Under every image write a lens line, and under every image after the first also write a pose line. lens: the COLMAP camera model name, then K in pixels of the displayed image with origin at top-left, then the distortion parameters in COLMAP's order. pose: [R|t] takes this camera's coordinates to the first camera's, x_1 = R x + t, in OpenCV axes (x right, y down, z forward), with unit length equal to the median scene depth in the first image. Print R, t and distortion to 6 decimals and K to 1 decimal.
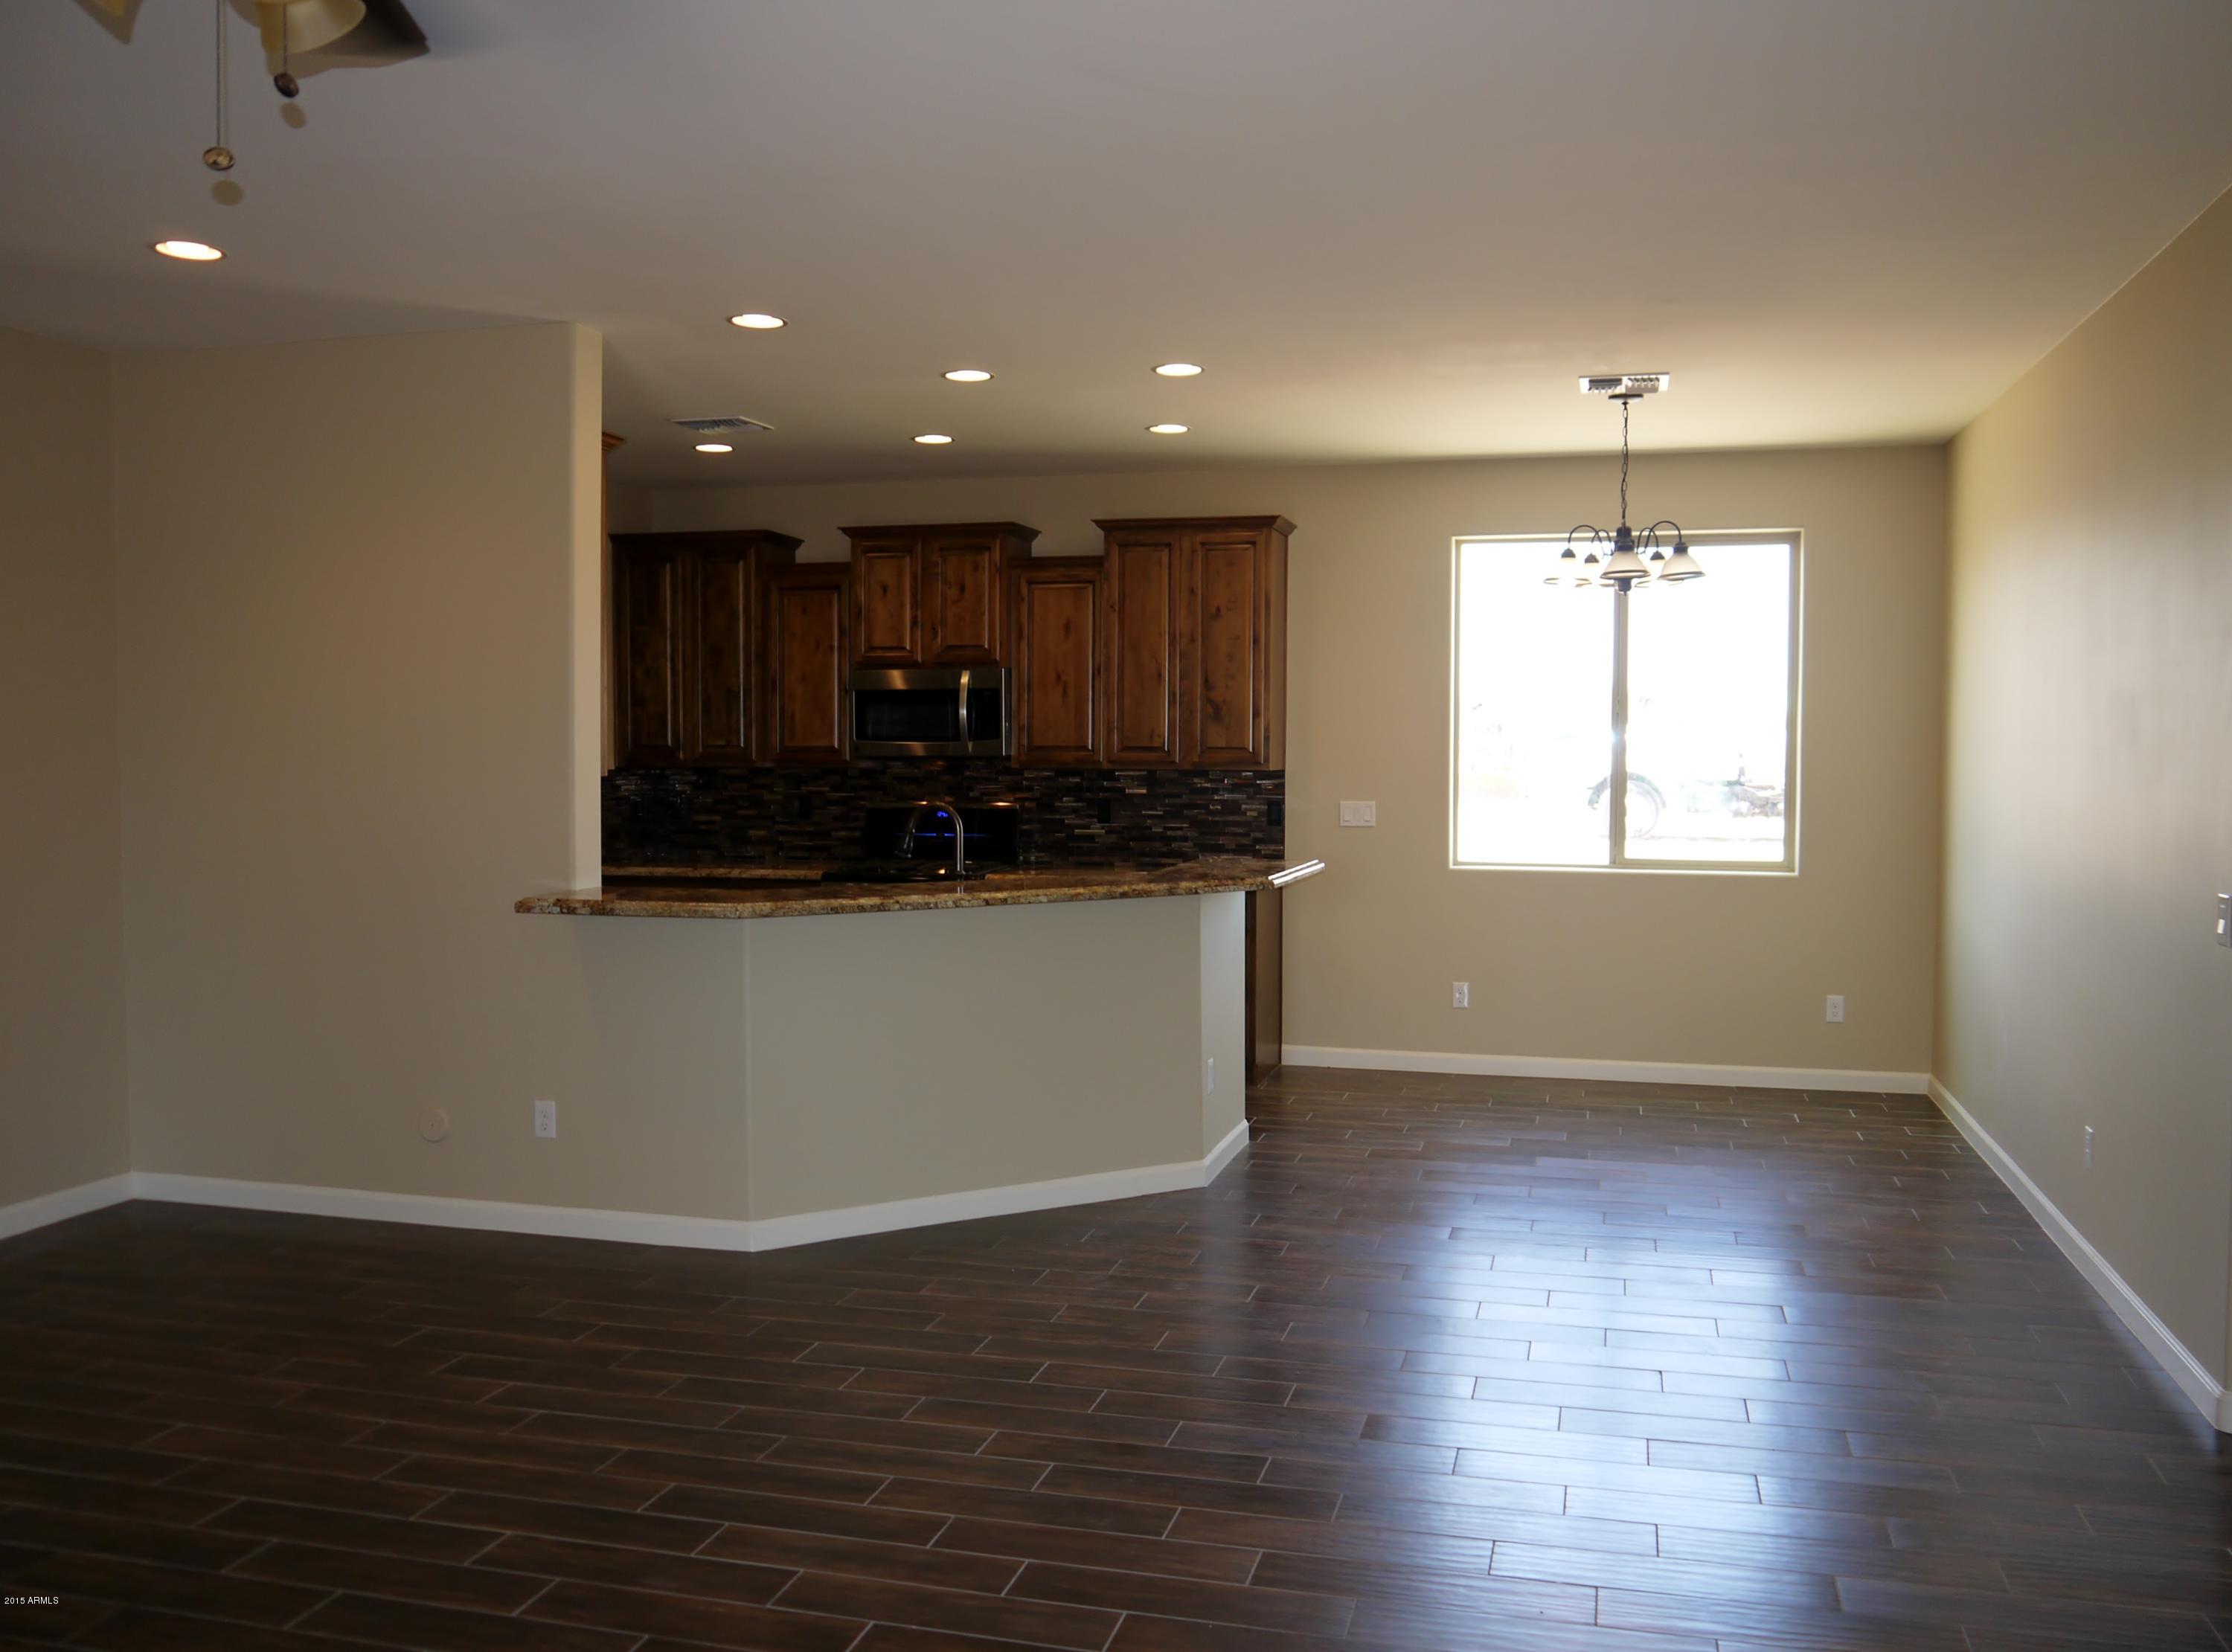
lens RADIAL K [[1898.0, 0, 1103.8], [0, 1898.0, 819.9], [0, 0, 1]] dist [-0.053686, 0.035199]
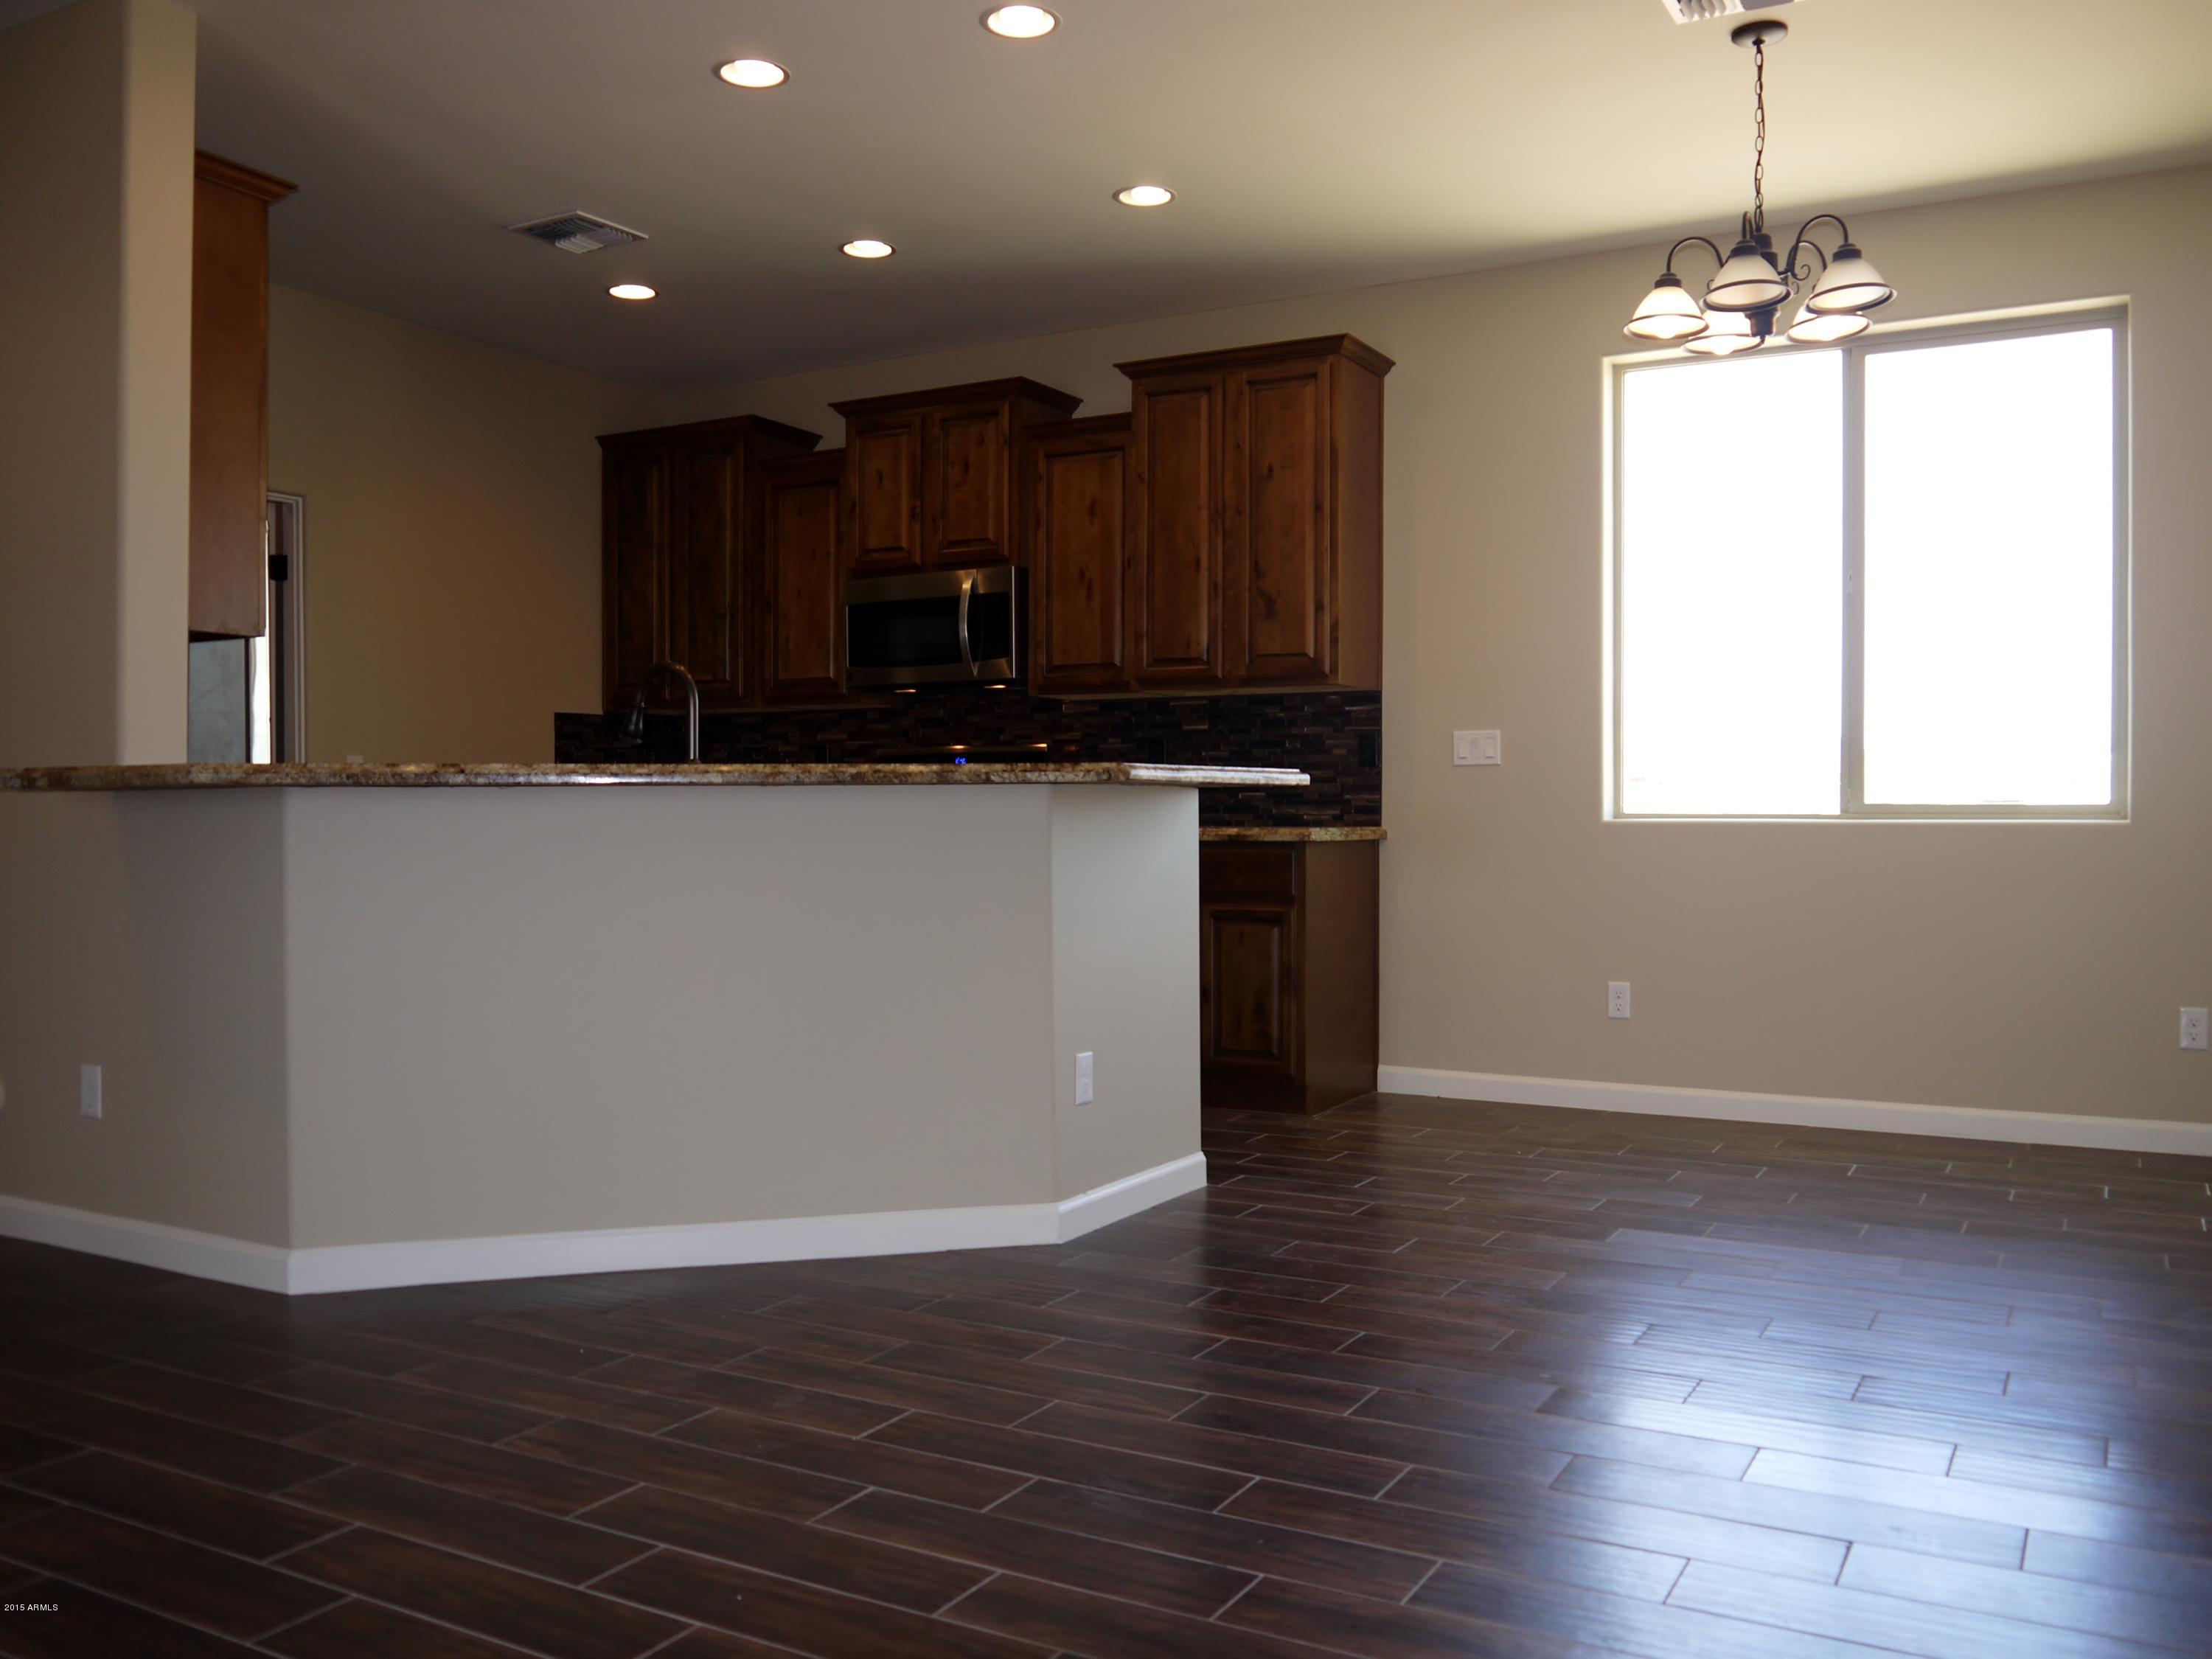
lens RADIAL K [[1836.5, 0, 1098.2], [0, 1836.5, 830.6], [0, 0, 1]] dist [-0.043302, 0.017850]
pose [[0.968064, -0.000260, -0.250702, 0.169372], [-0.008368, 0.999409, -0.033350, 0.053110], [0.250562, 0.034383, 0.967490, 0.285285]]
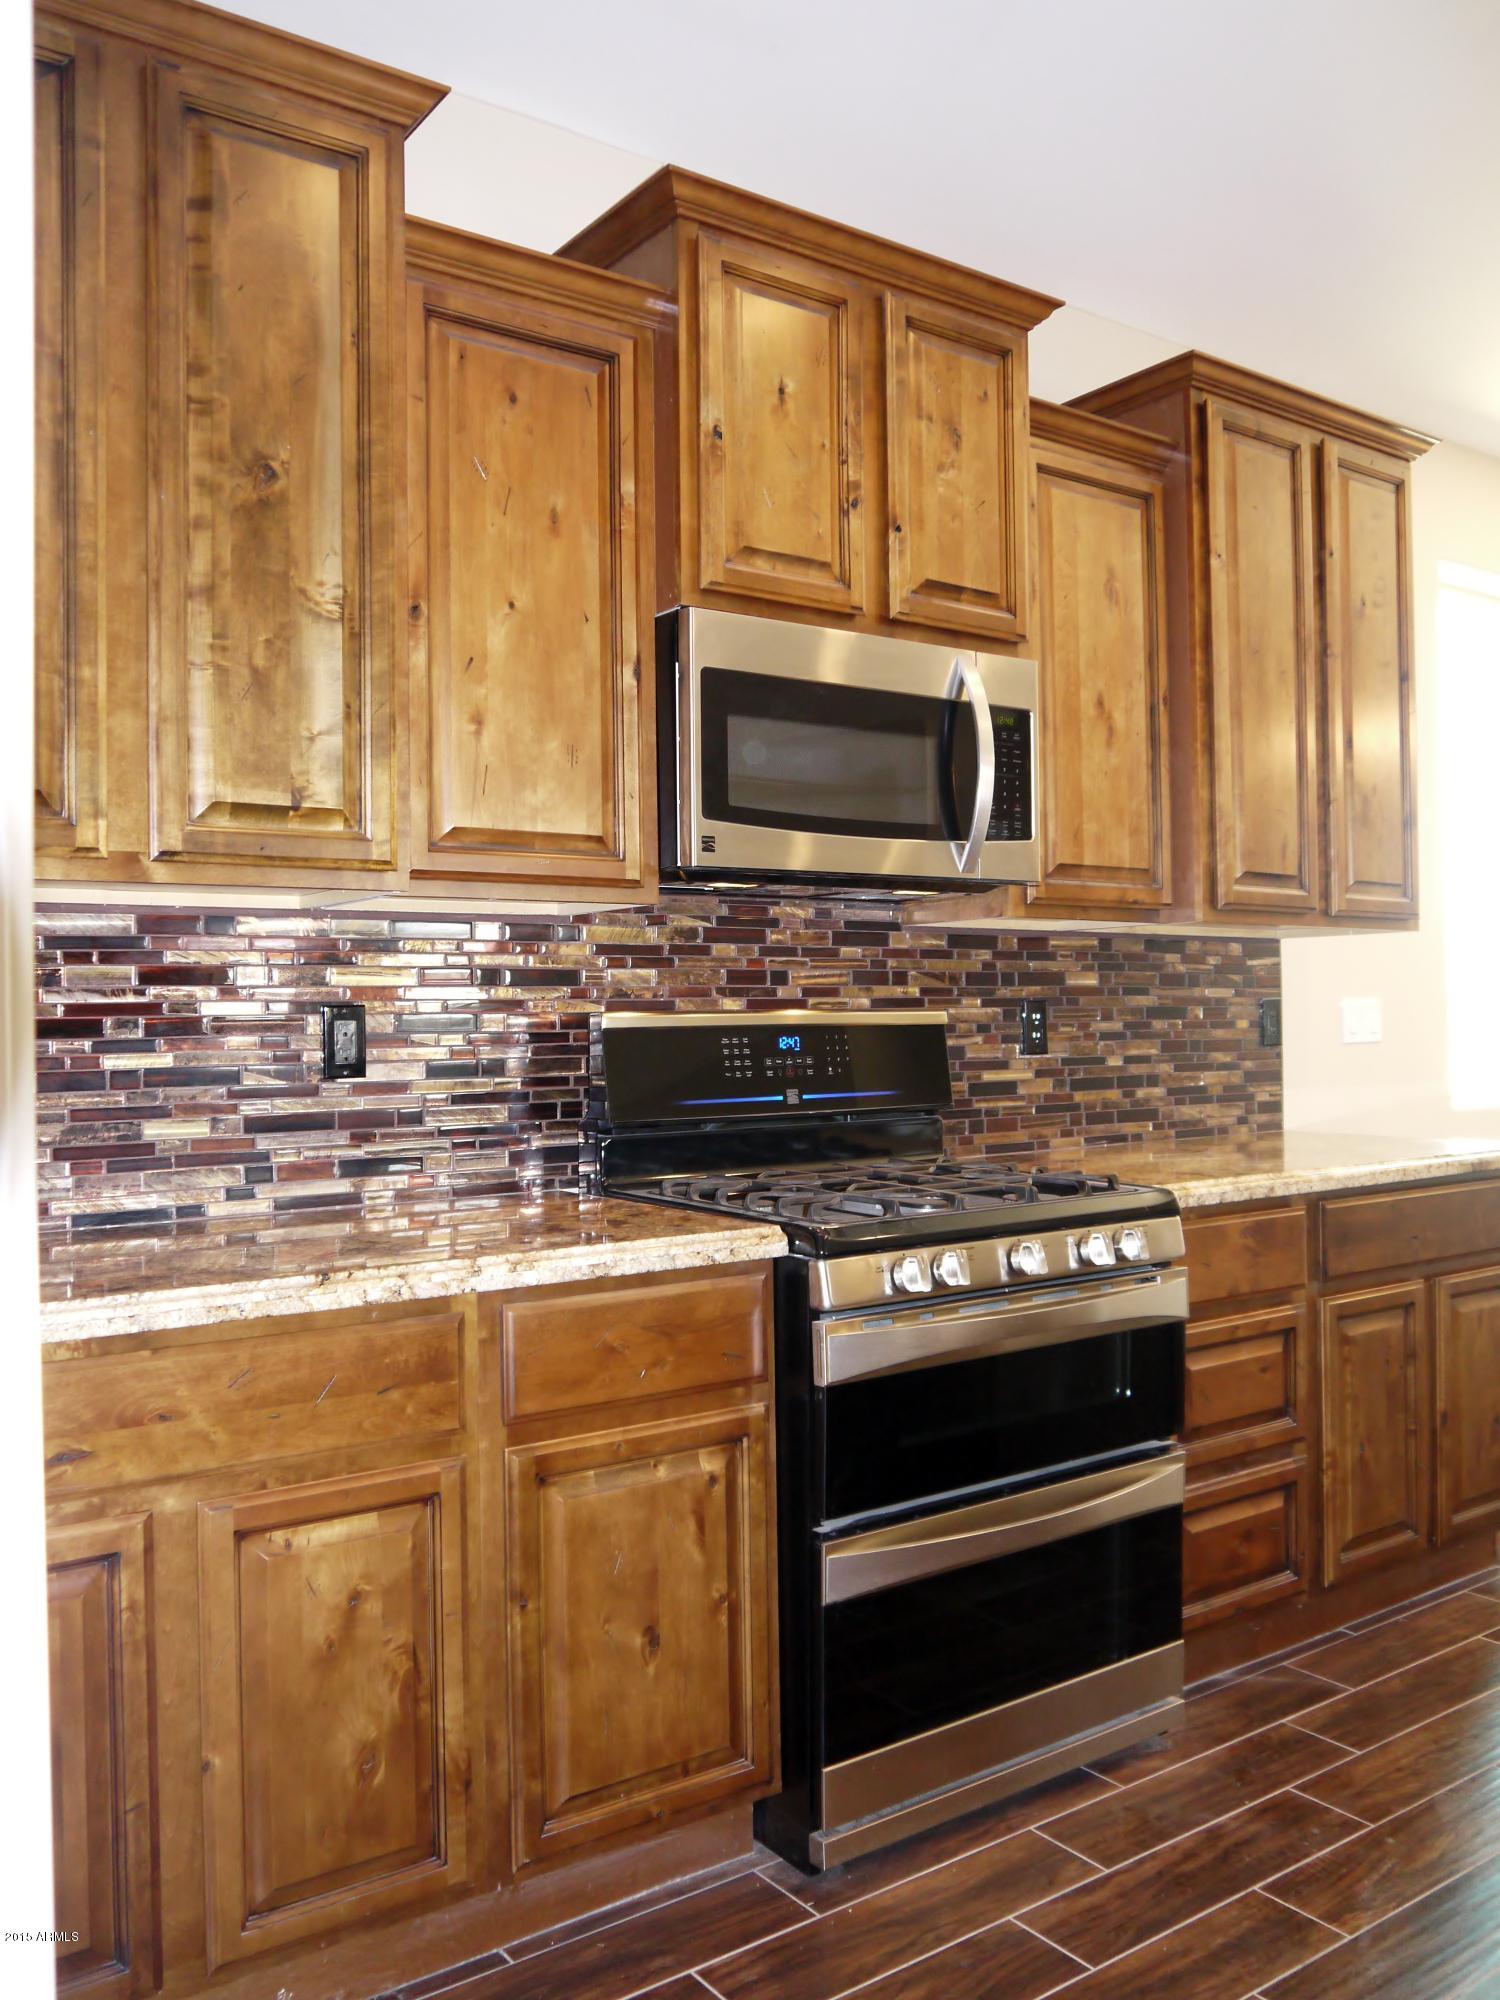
lens RADIAL K [[1660.5, 0, 766.9], [0, 1660.5, 1002.2], [0, 0, 1]] dist [-0.043302, 0.017850]
pose [[0.619793, -0.005044, 0.784749, -0.356382], [0.040924, 0.998827, -0.025901, -0.002950], [-0.783697, 0.048168, 0.619272, 0.834830]]
